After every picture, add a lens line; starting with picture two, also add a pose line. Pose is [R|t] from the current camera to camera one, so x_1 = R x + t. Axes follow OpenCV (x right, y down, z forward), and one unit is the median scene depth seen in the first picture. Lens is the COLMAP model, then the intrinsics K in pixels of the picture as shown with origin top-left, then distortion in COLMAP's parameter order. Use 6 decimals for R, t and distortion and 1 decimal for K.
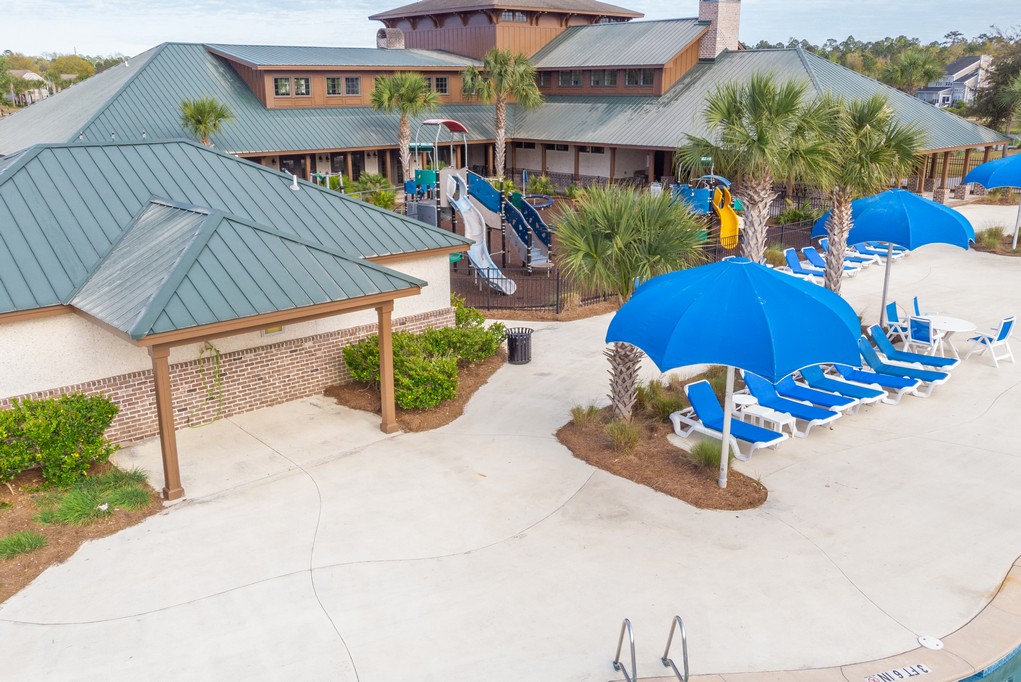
lens RADIAL K [[908.3, 0, 510.5], [0, 908.3, 341.0], [0, 0, 1]] dist [-0.020032, 0.101571]
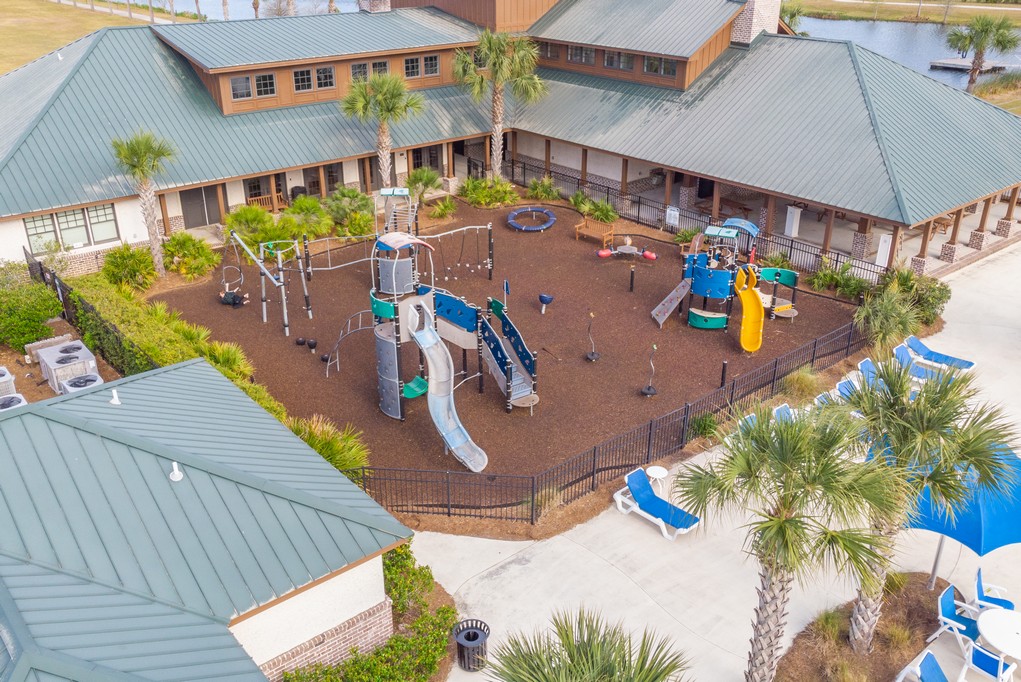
lens RADIAL K [[908.3, 0, 510.5], [0, 908.3, 341.0], [0, 0, 1]] dist [-0.020032, 0.101571]
pose [[0.999603, 0.014375, -0.024244, 0.027621], [-0.010324, 0.987125, 0.159619, -0.180802], [0.026227, -0.159305, 0.986881, 0.117968]]
